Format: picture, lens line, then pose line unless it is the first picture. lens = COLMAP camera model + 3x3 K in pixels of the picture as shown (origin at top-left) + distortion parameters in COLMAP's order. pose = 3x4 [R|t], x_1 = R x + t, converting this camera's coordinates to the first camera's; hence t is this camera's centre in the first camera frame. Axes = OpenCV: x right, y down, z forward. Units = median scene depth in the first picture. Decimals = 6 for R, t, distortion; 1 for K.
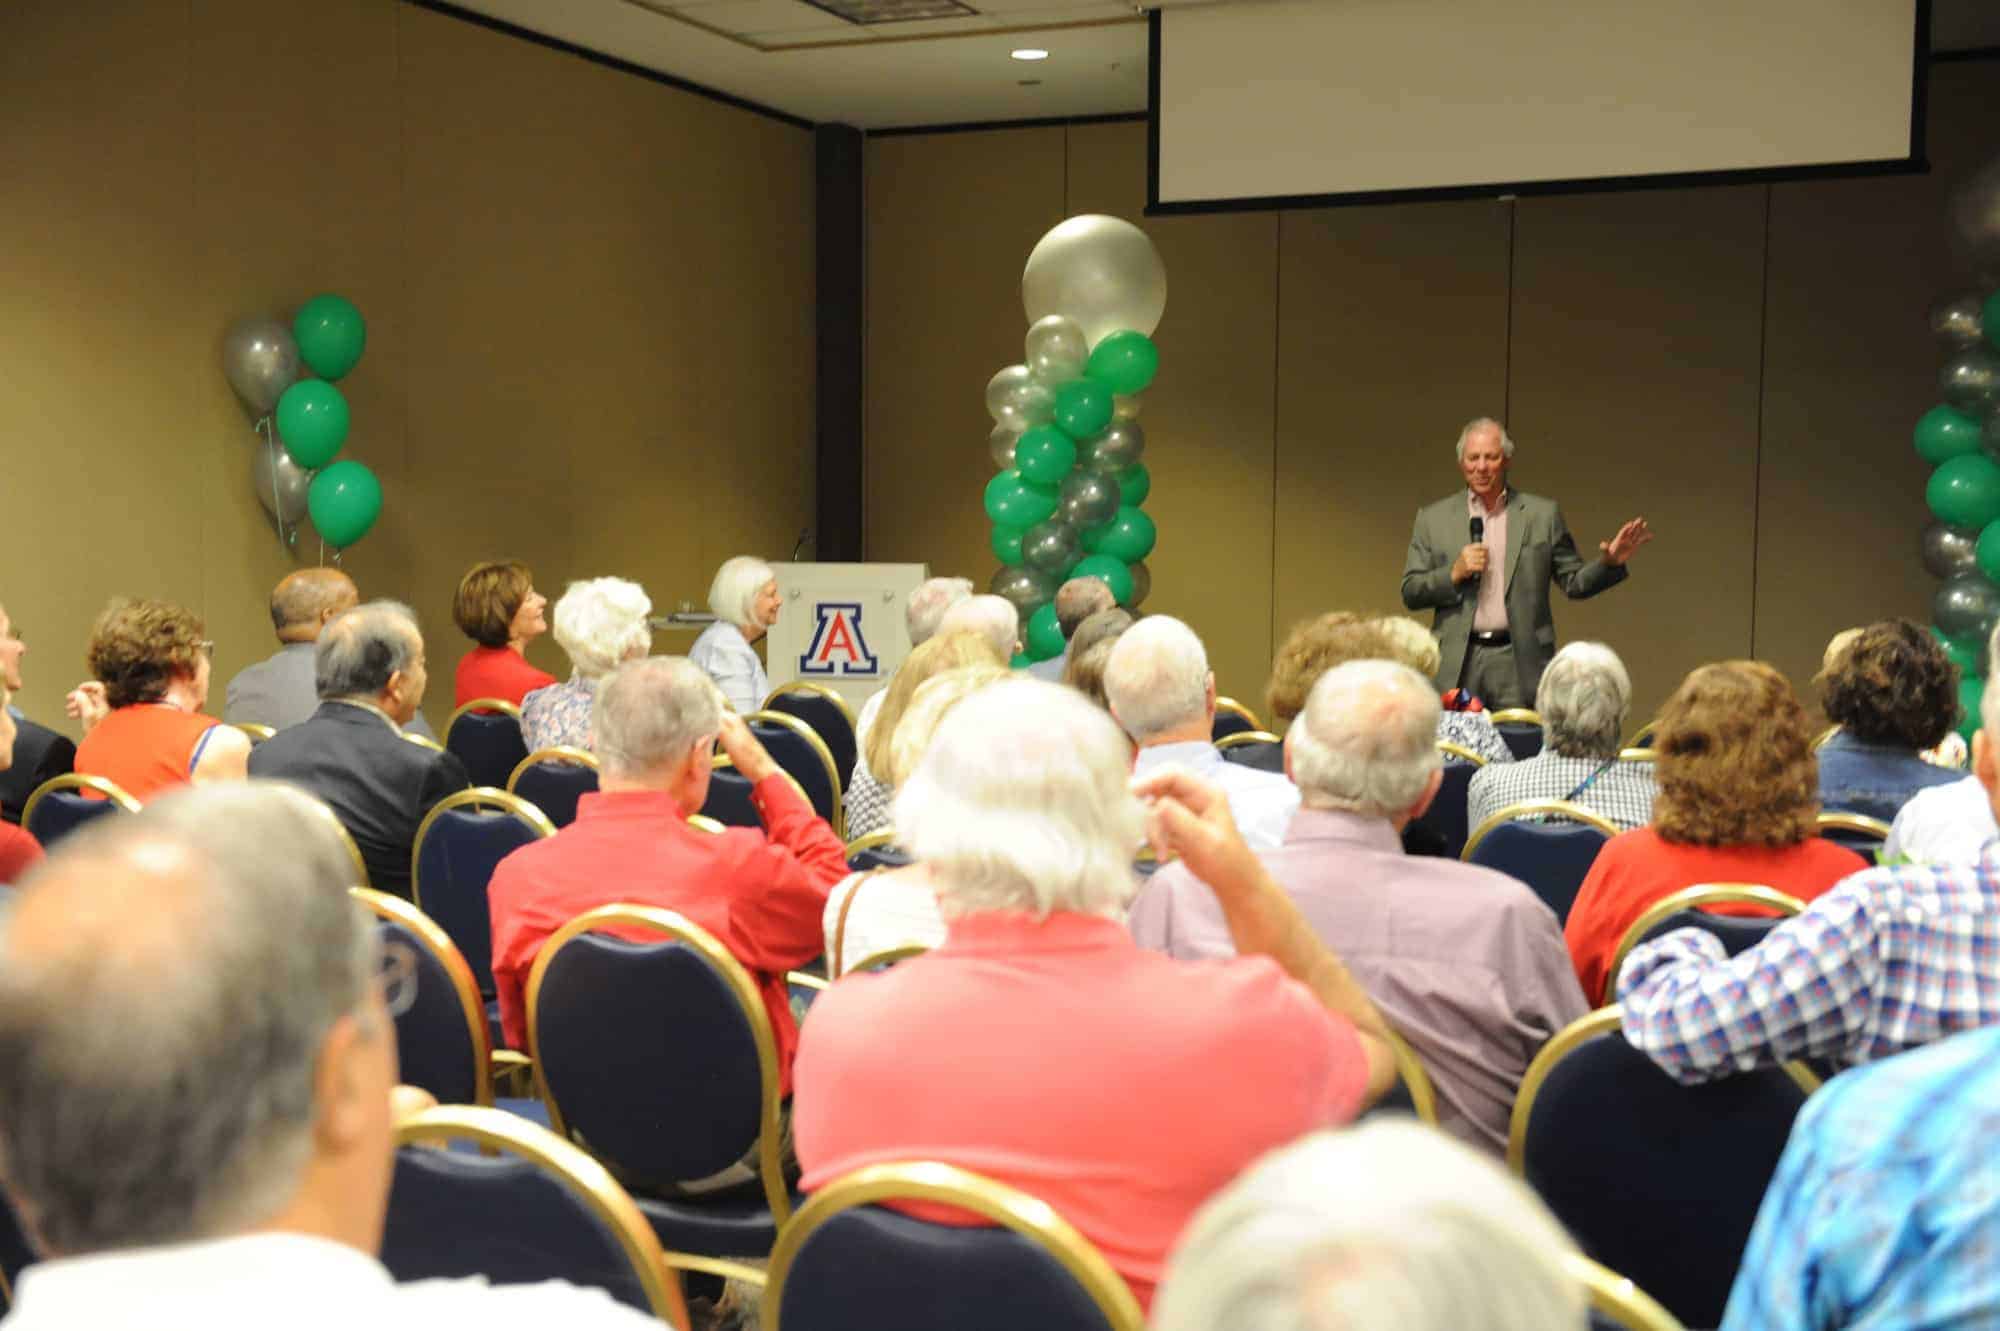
lens RADIAL K [[2381.3, 0, 1029.1], [0, 2381.3, 645.1], [0, 0, 1]] dist [0.078621, 0.000000]
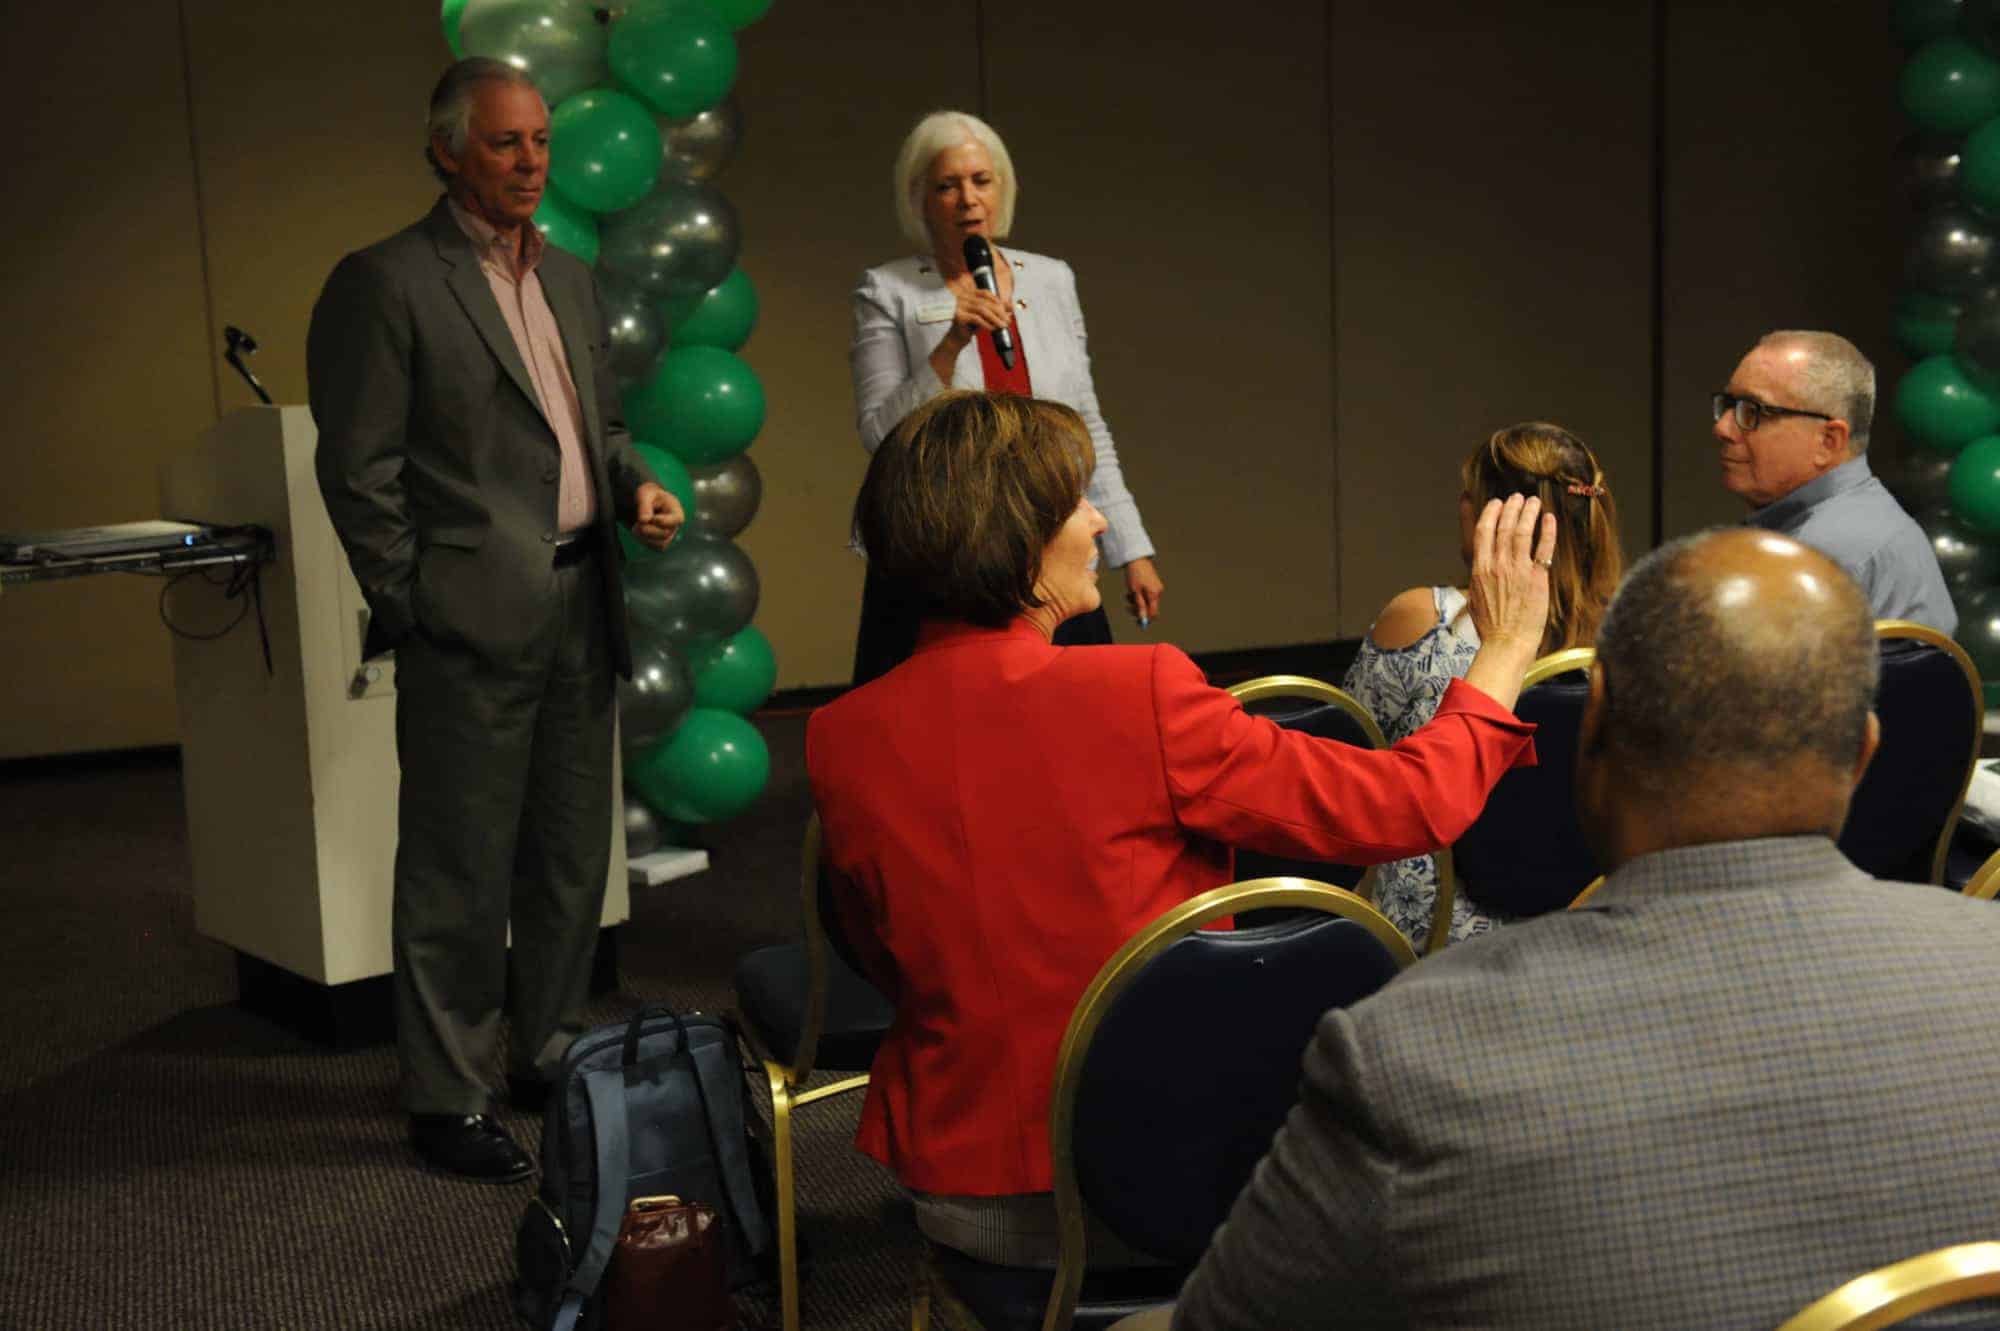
lens RADIAL K [[2691.3, 0, 1012.0], [0, 2691.3, 631.7], [0, 0, 1]] dist [0.147708, 0.000000]
pose [[0.750918, -0.131003, 0.647272, -0.337146], [0.079085, 0.990912, 0.108805, -0.037317], [-0.655643, -0.030514, 0.754454, 0.536757]]
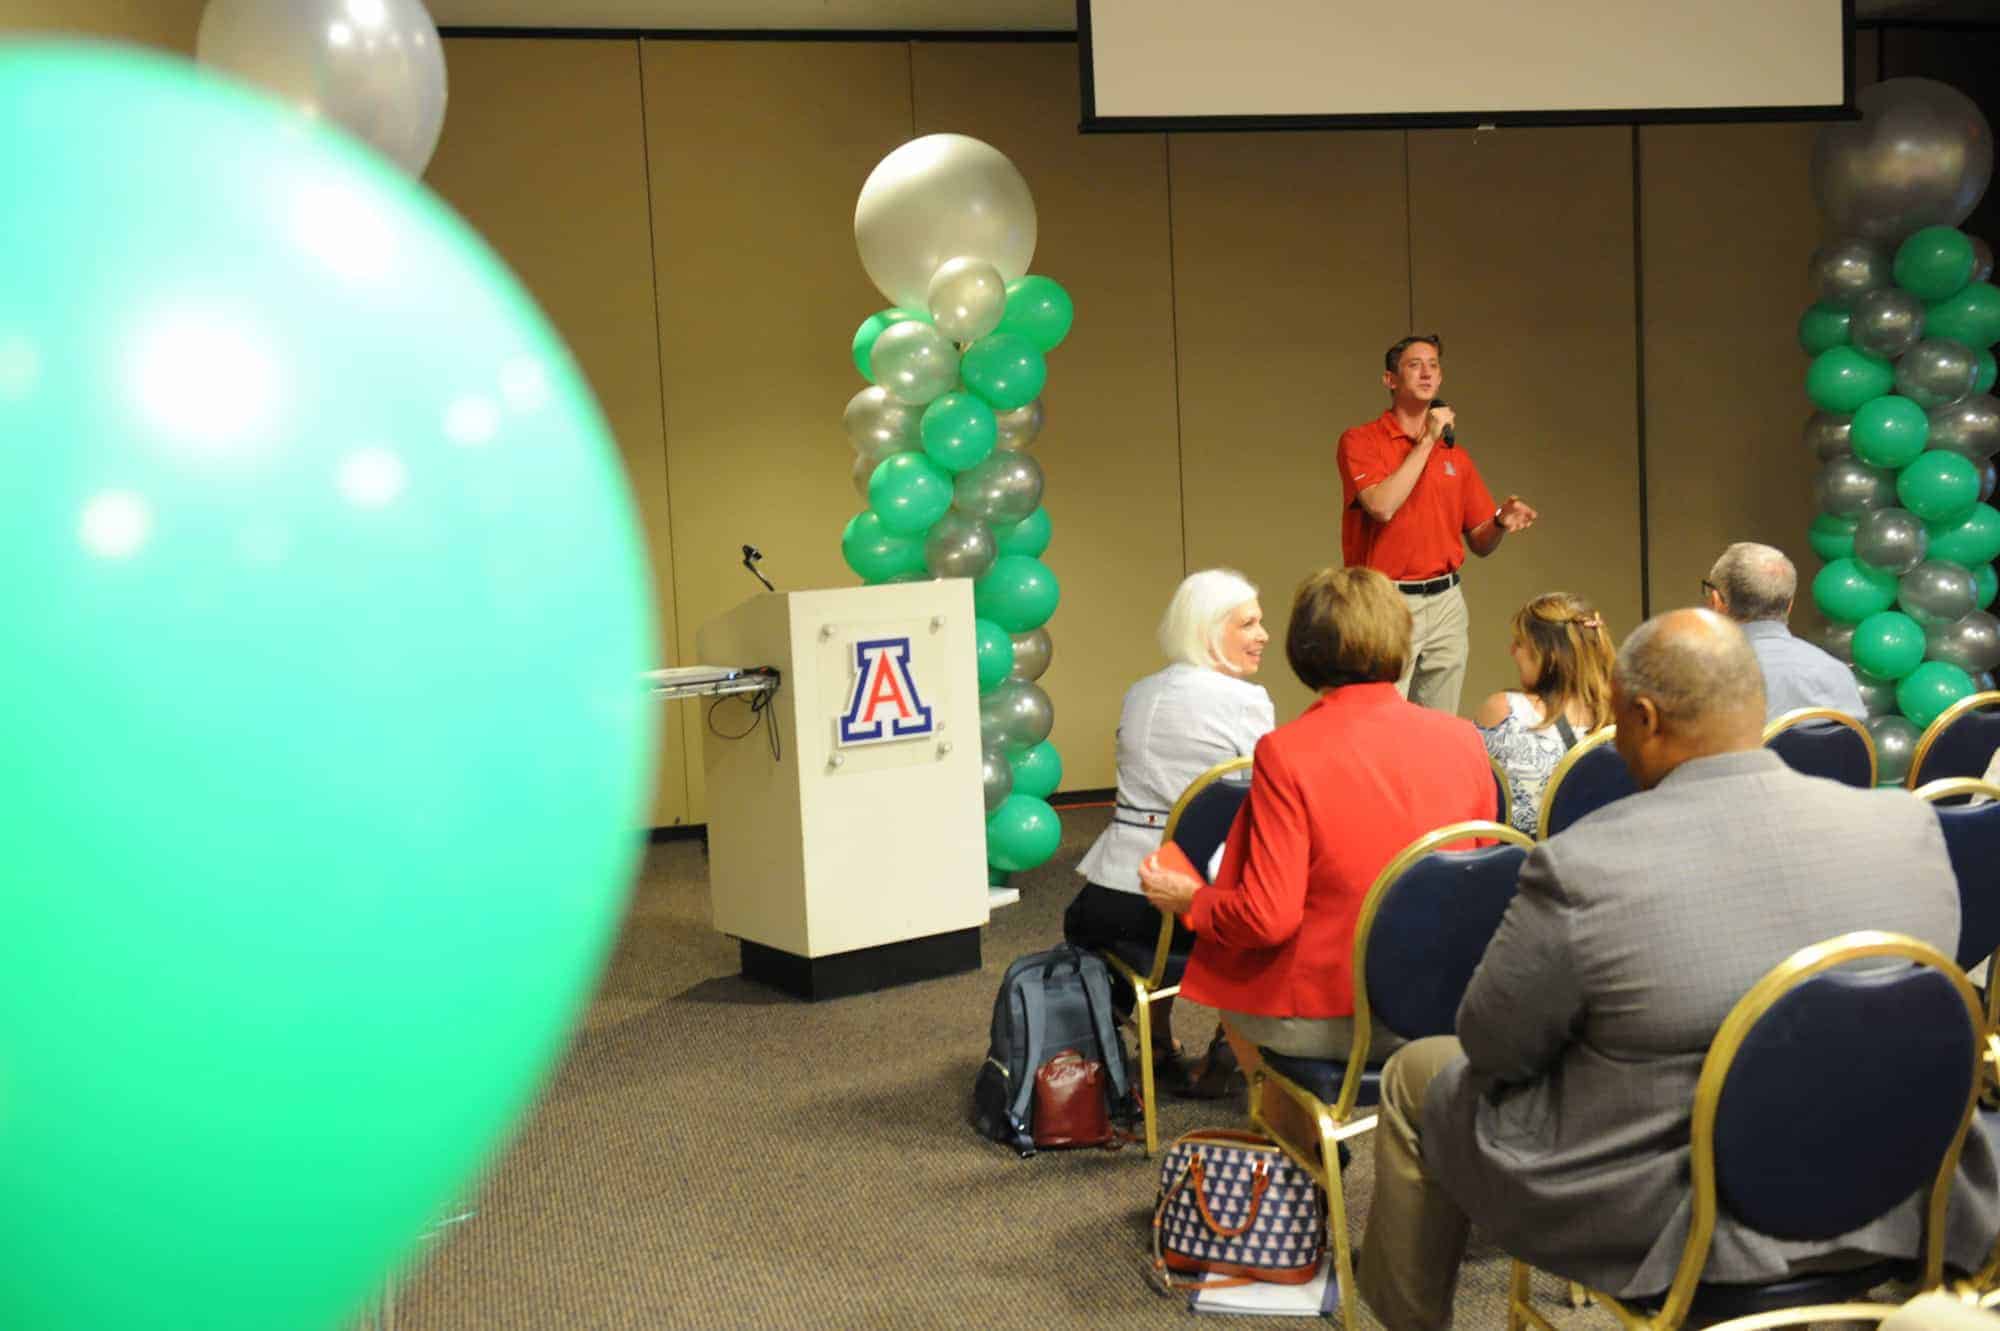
lens RADIAL K [[2059.7, 0, 1028.6], [0, 2059.7, 645.0], [0, 0, 1]] dist [0.078500, 0.000000]
pose [[0.781960, -0.092329, 0.616453, -0.430829], [0.090023, 0.995329, 0.034882, -0.033826], [-0.616794, 0.028218, 0.786618, 0.479548]]
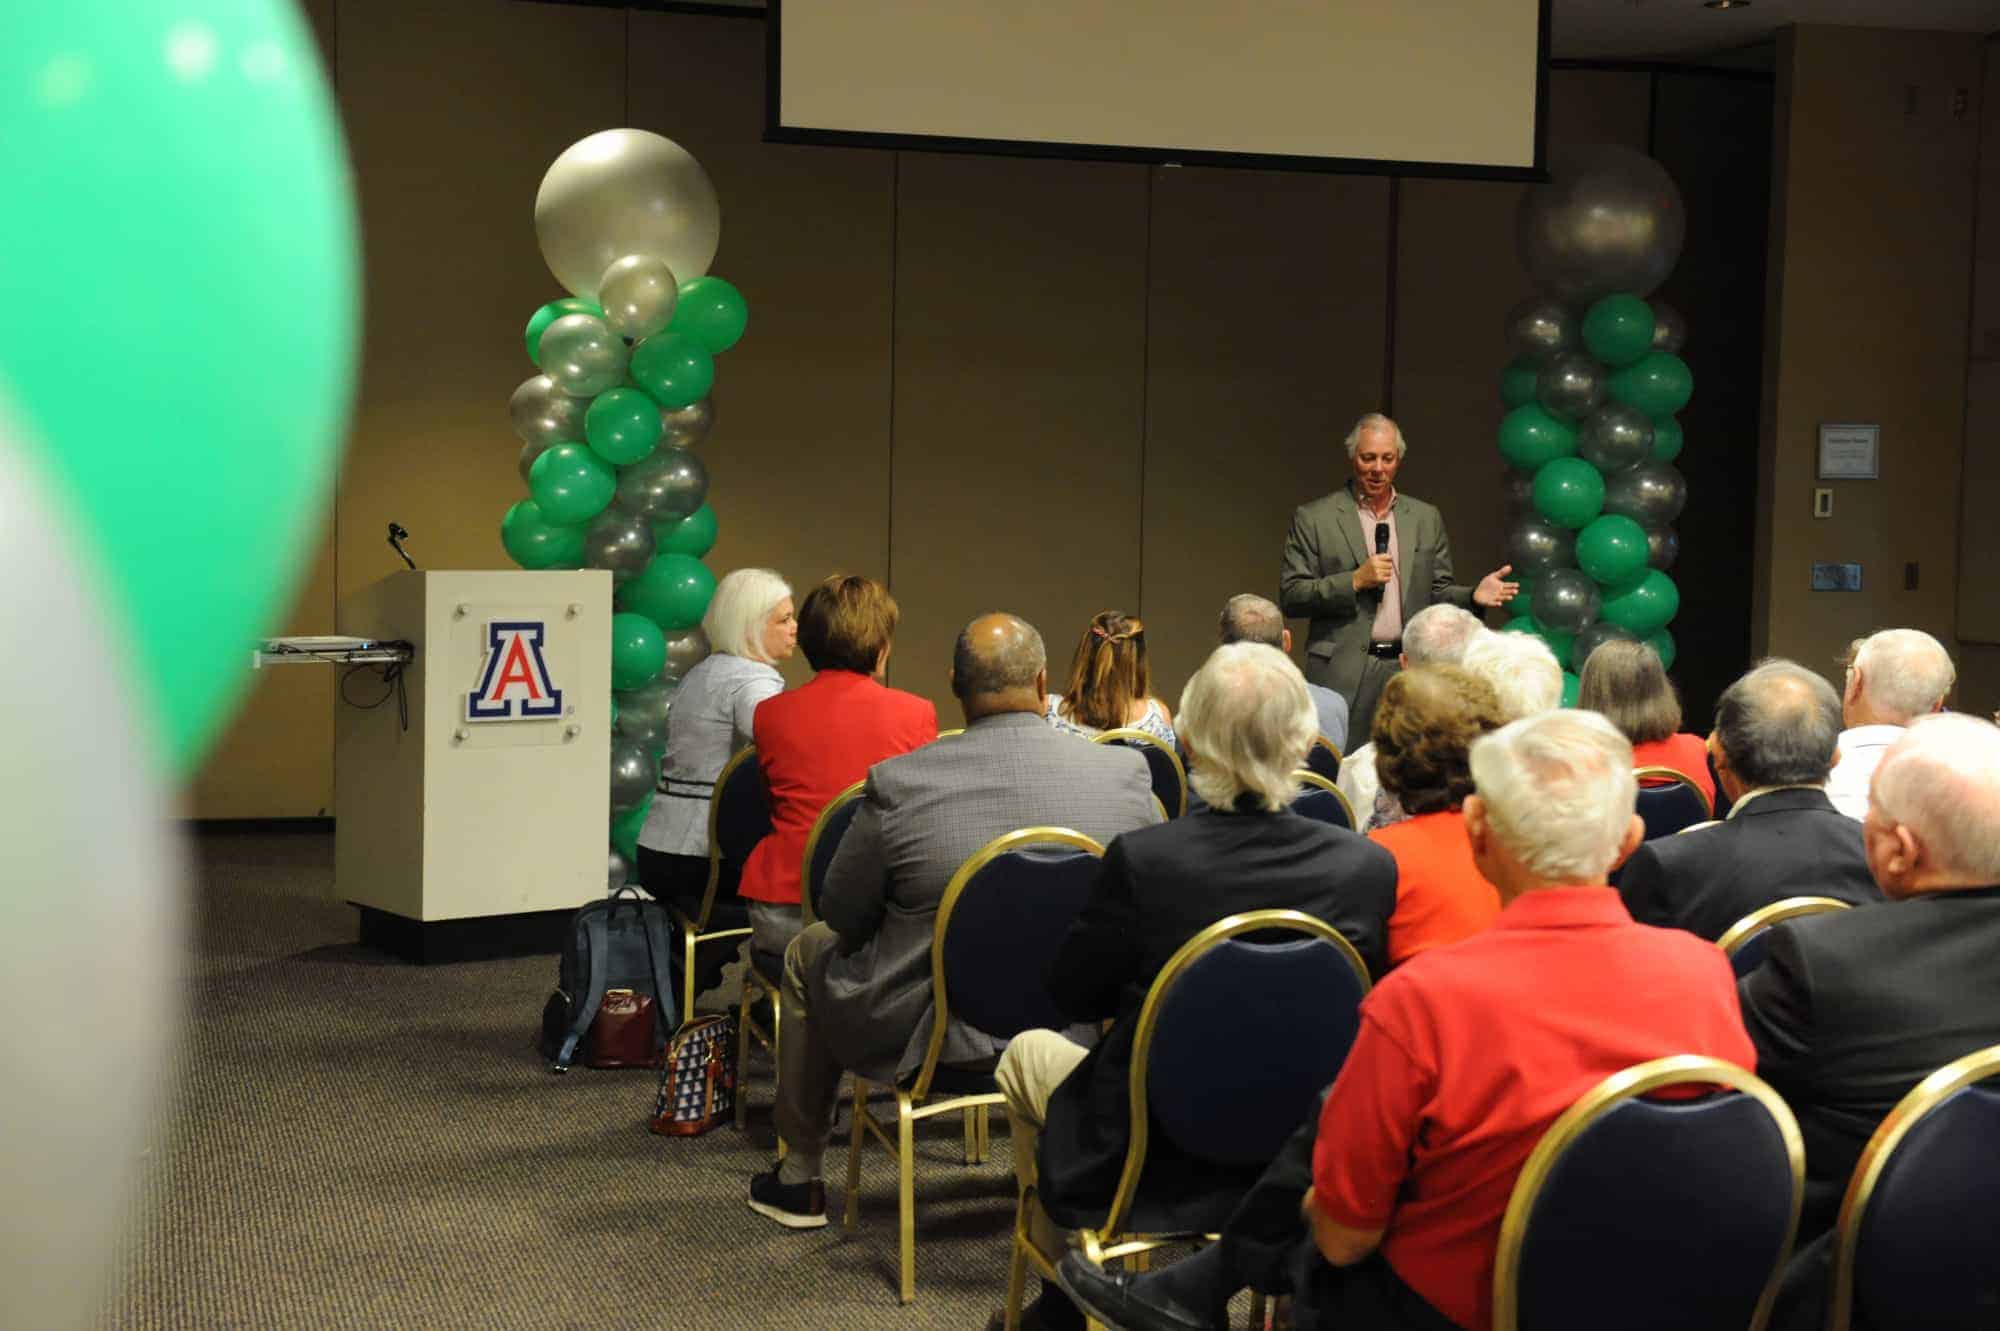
lens RADIAL K [[2691.3, 0, 989.2], [0, 2691.3, 657.9], [0, 0, 1]] dist [0.147708, 0.000000]
pose [[0.754033, -0.032574, 0.656028, -0.529742], [0.020761, 0.999452, 0.025764, -0.025392], [-0.656508, -0.005807, 0.754297, 0.253708]]
